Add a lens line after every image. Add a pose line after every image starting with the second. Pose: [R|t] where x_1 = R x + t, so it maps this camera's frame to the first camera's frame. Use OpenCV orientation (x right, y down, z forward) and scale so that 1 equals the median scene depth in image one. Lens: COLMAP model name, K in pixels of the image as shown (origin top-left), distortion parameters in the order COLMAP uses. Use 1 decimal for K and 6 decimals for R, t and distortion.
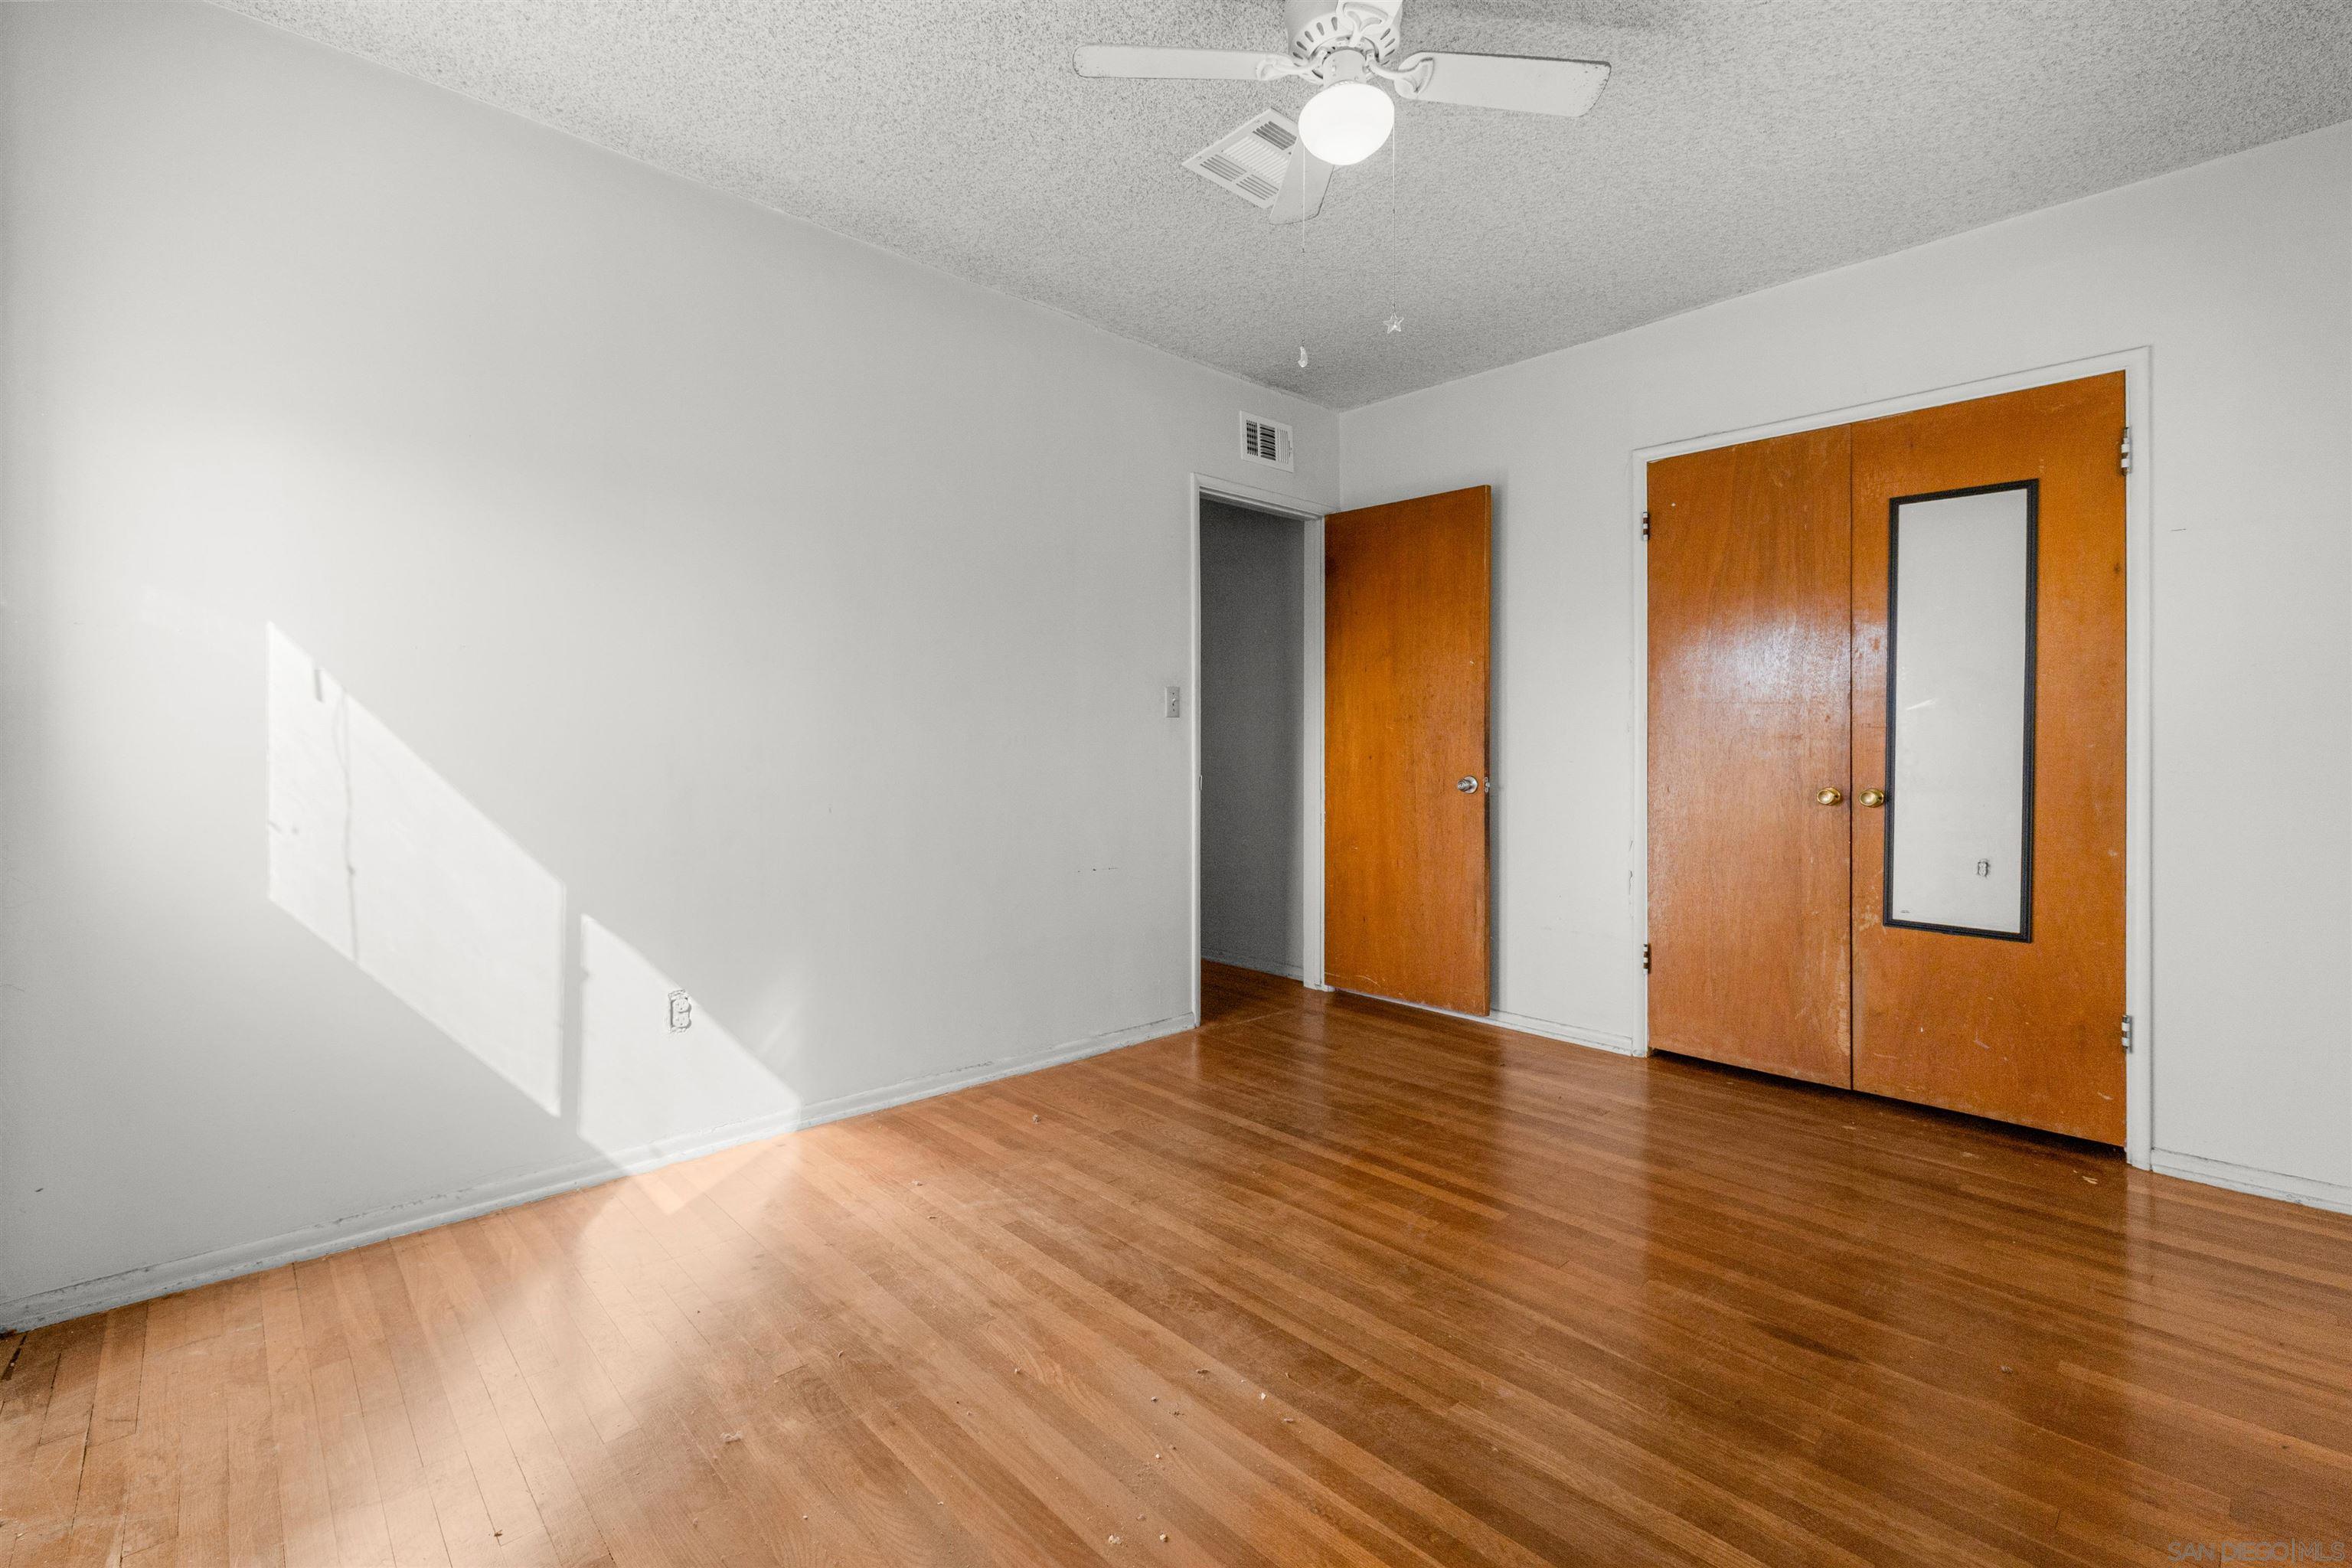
lens RADIAL K [[1000.2, 0, 1180.1], [0, 1000.2, 764.4], [0, 0, 1]] dist [-0.000538, -0.000141]
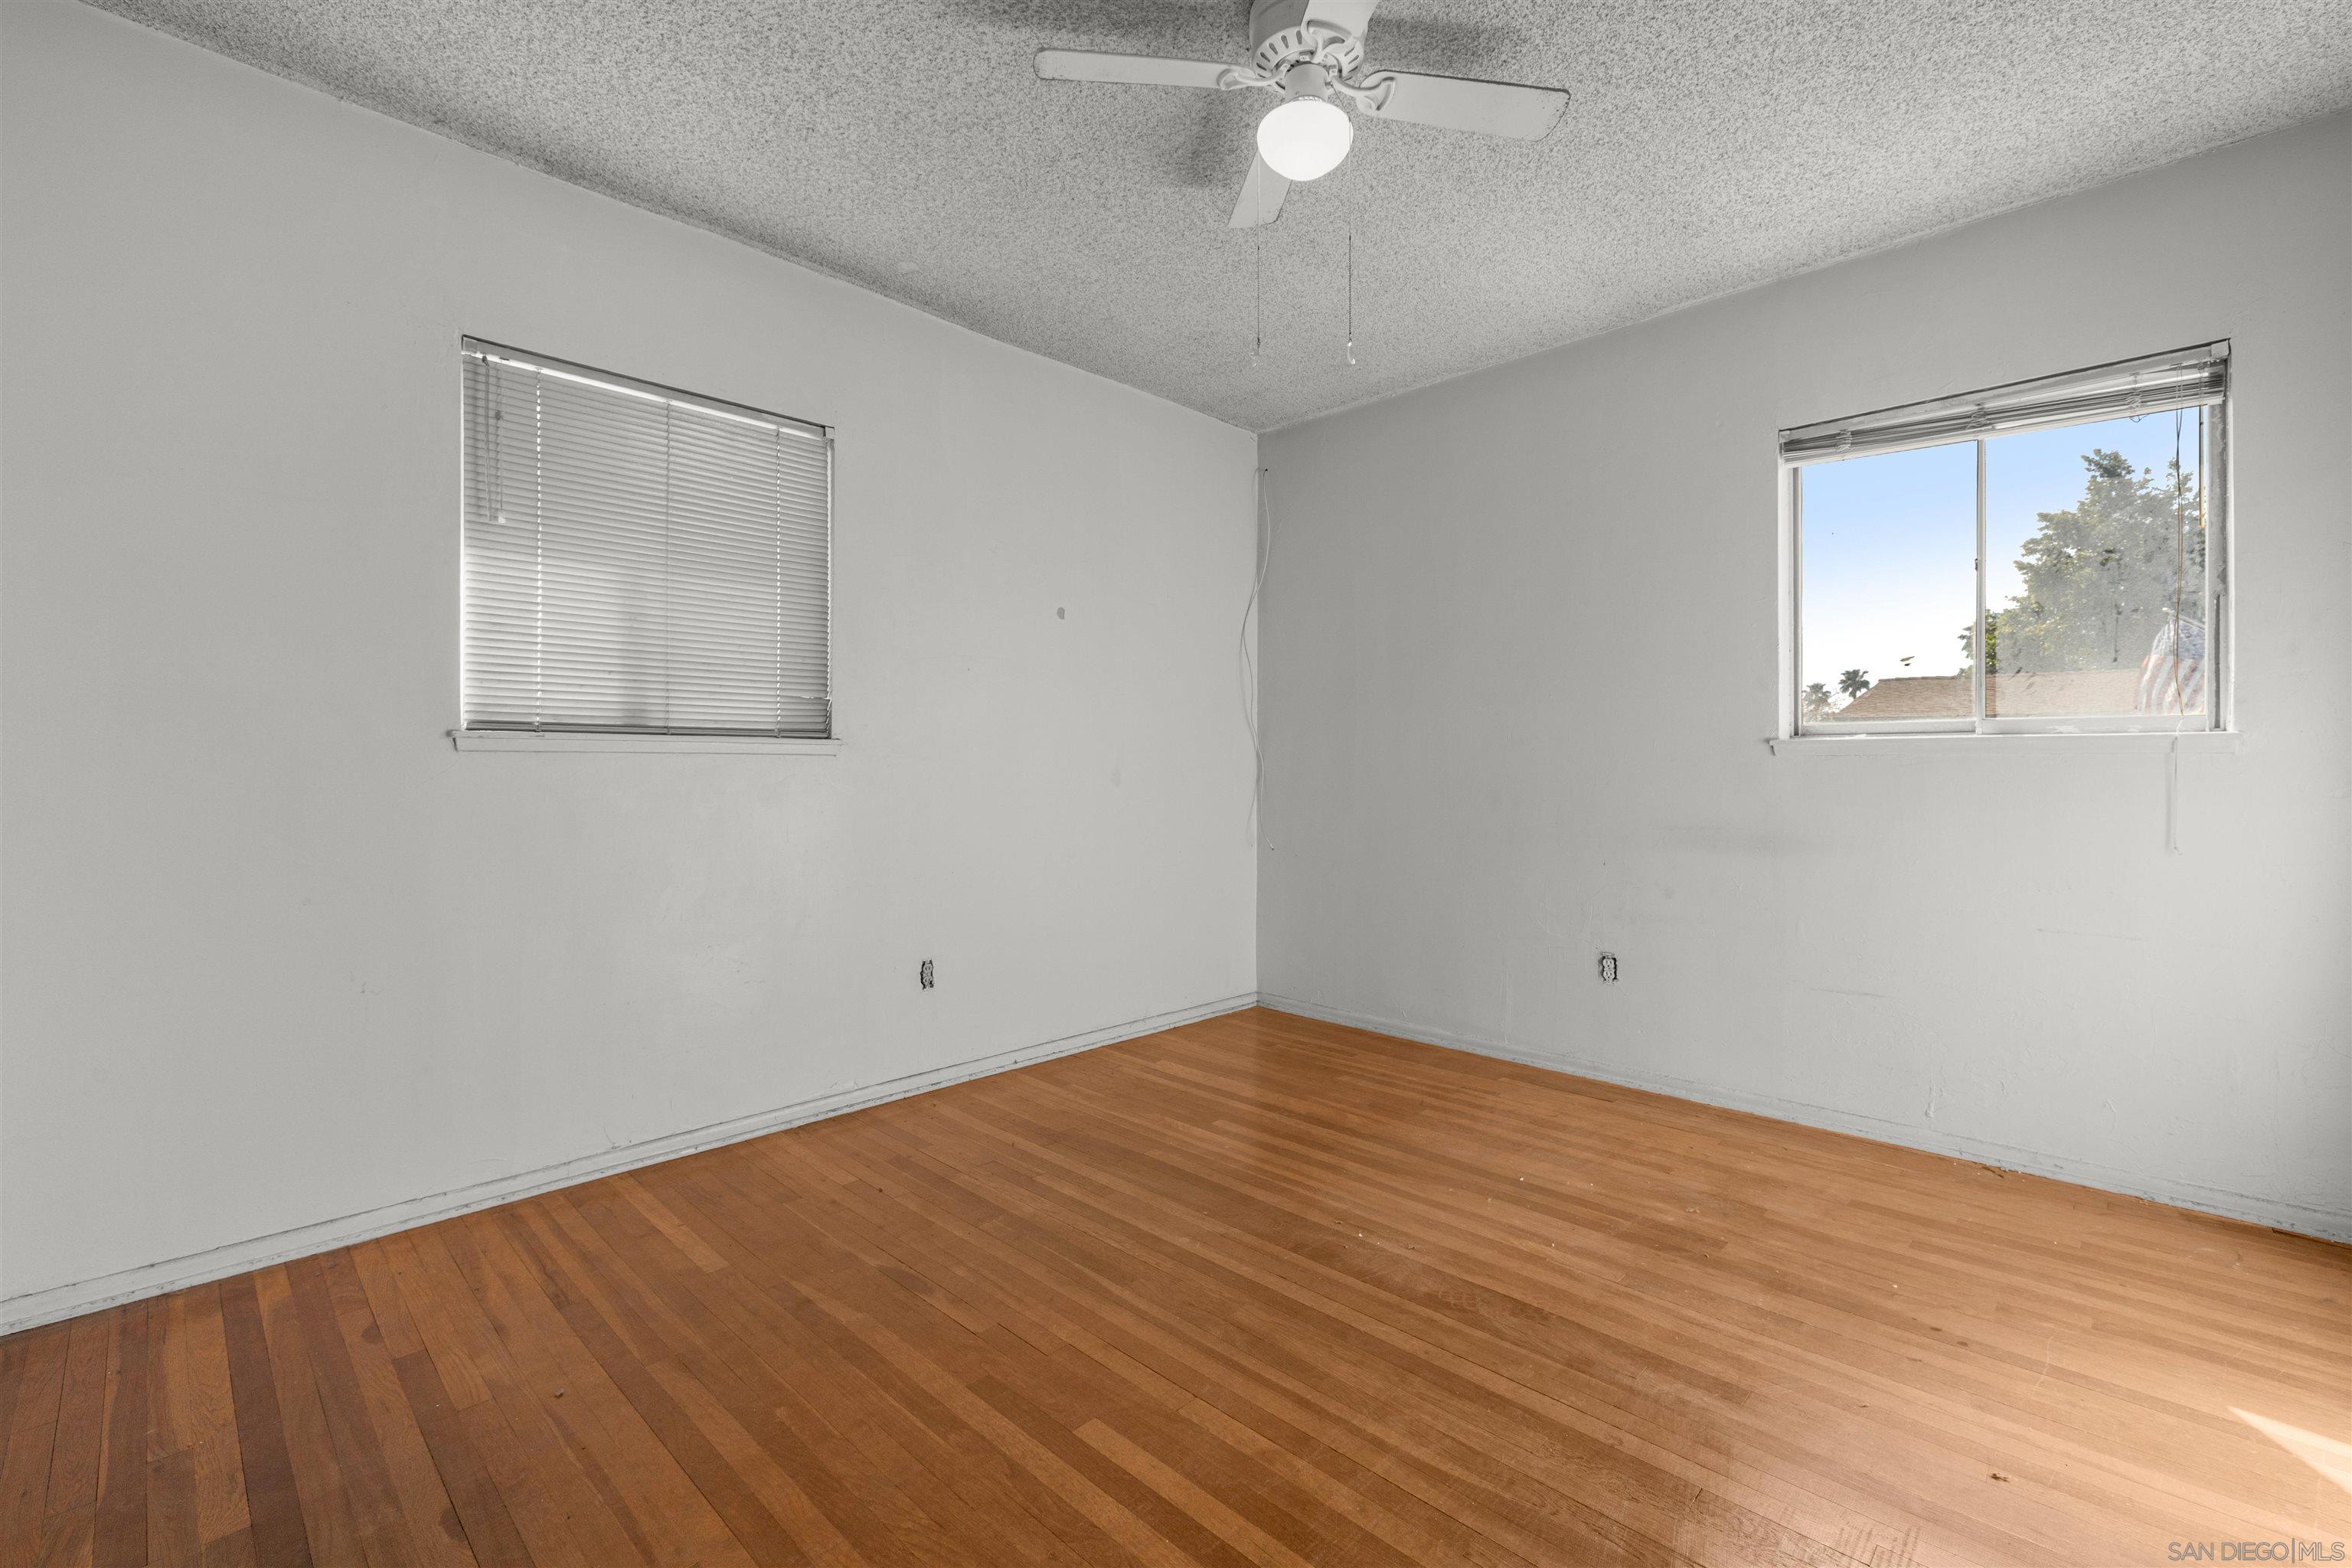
lens RADIAL K [[1000.2, 0, 1180.1], [0, 1000.2, 764.4], [0, 0, 1]] dist [-0.000538, -0.000141]
pose [[-0.998332, -0.004824, -0.057528, 0.353759], [-0.005750, 0.999856, 0.015938, -0.030465], [0.057443, 0.016242, -0.998217, 2.015047]]
